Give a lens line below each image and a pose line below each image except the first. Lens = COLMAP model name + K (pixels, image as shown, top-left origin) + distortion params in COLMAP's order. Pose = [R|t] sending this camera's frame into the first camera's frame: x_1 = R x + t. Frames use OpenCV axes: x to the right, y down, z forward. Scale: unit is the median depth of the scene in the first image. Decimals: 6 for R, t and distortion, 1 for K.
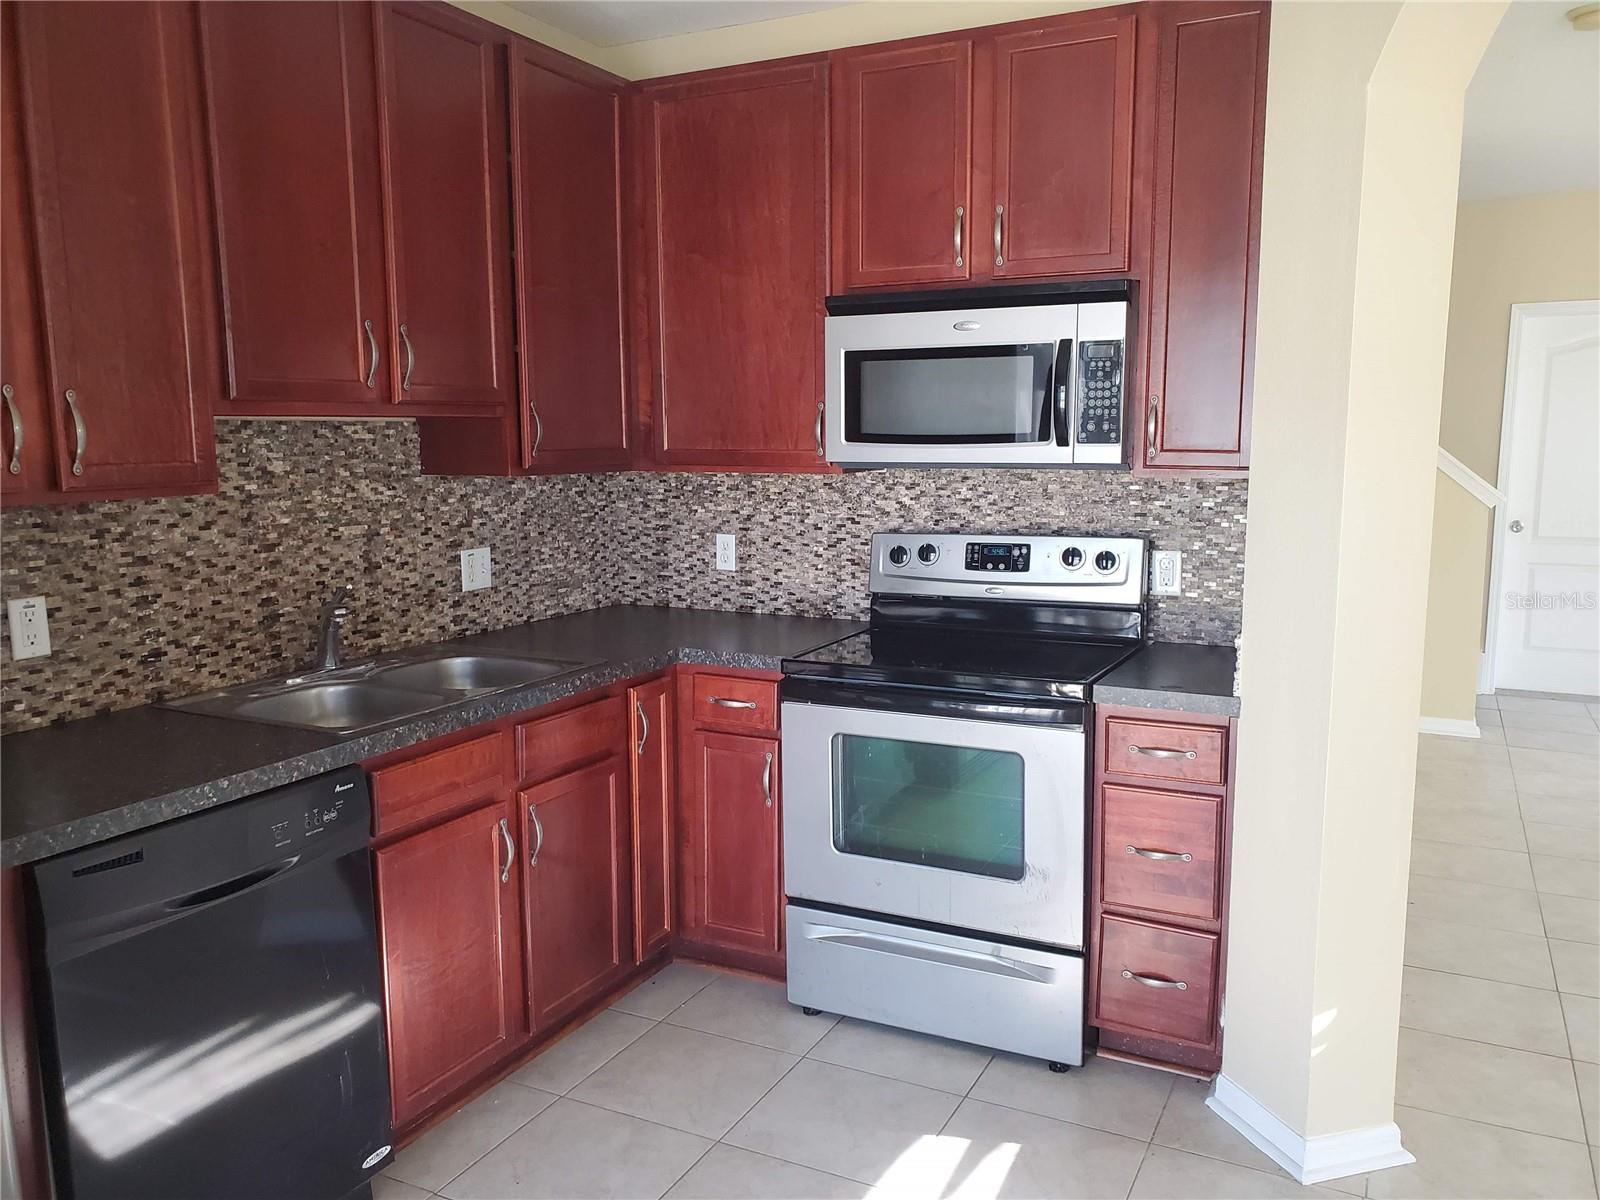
lens RADIAL K [[1242.2, 0, 800.7], [0, 1242.2, 605.3], [0, 0, 1]] dist [0.009036, 0.008038]
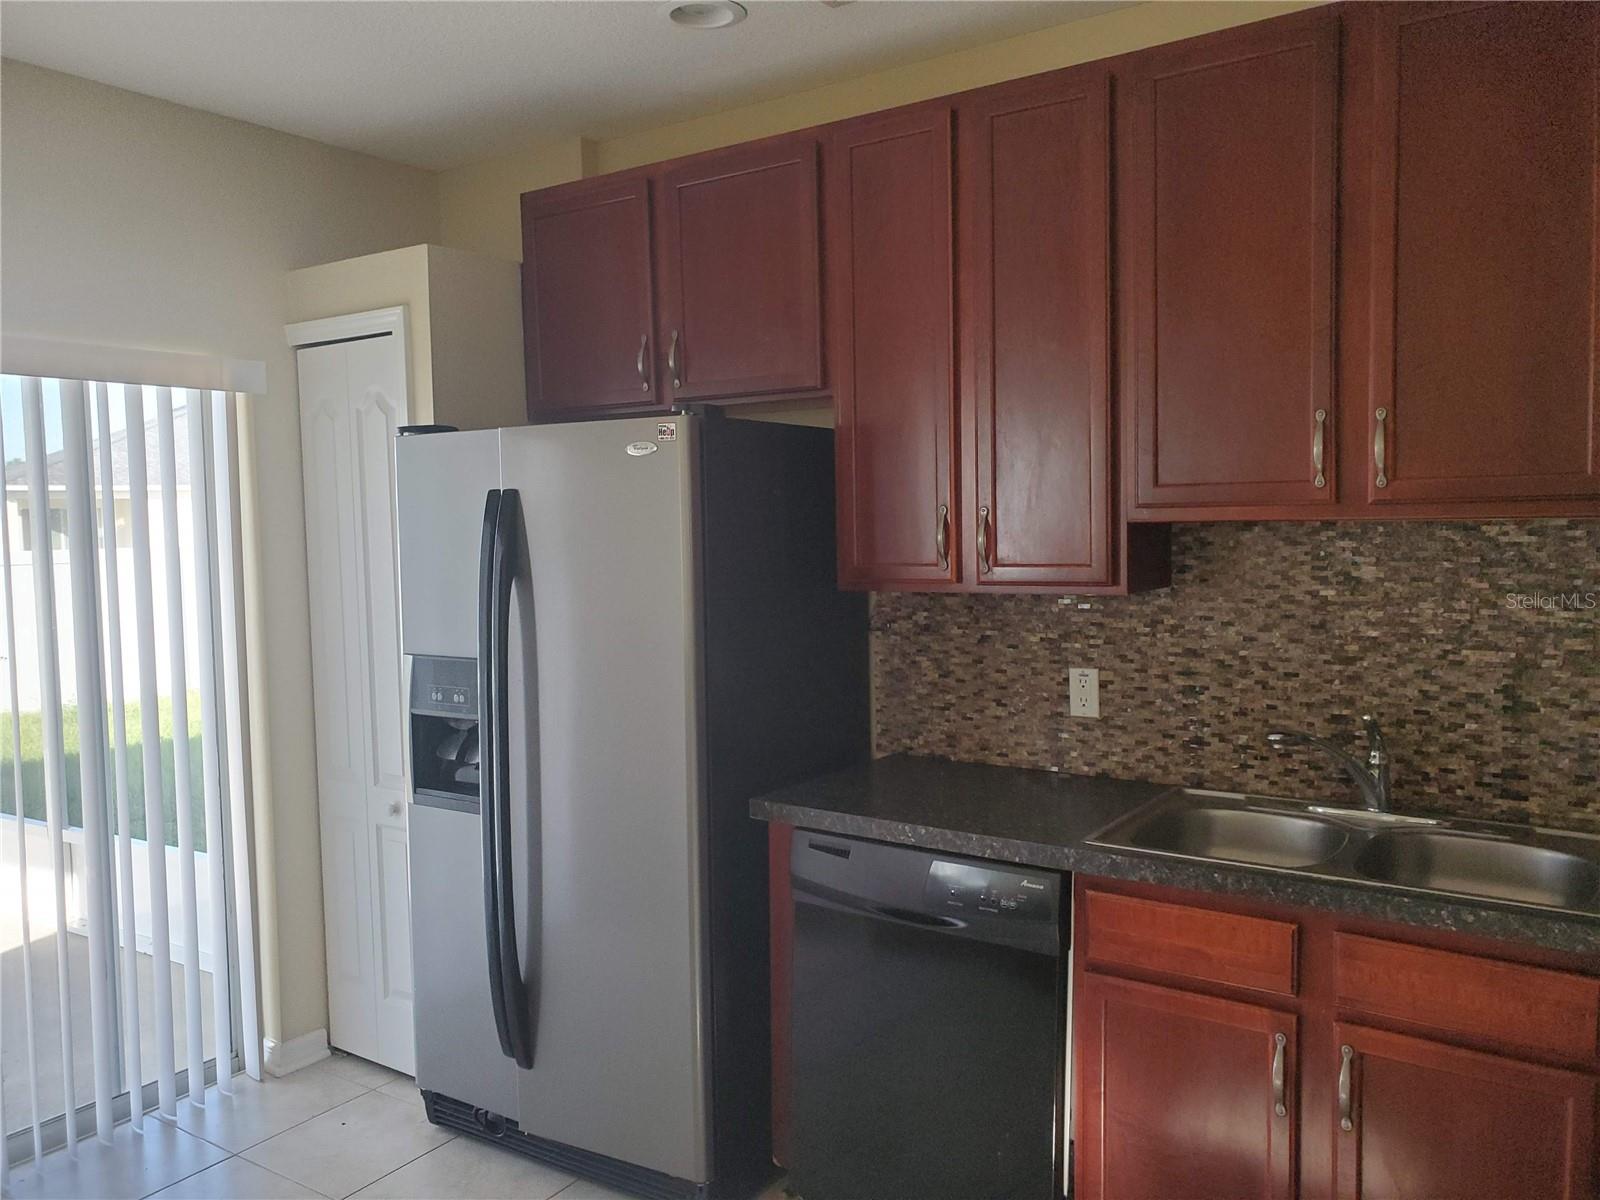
lens RADIAL K [[1242.2, 0, 797.5], [0, 1242.2, 598.1], [0, 0, 1]] dist [0.009036, 0.008038]
pose [[-0.122573, 0.068751, -0.990075, 0.538367], [-0.125472, 0.988520, 0.084177, -0.122578], [0.984496, 0.134545, -0.112540, 0.734618]]
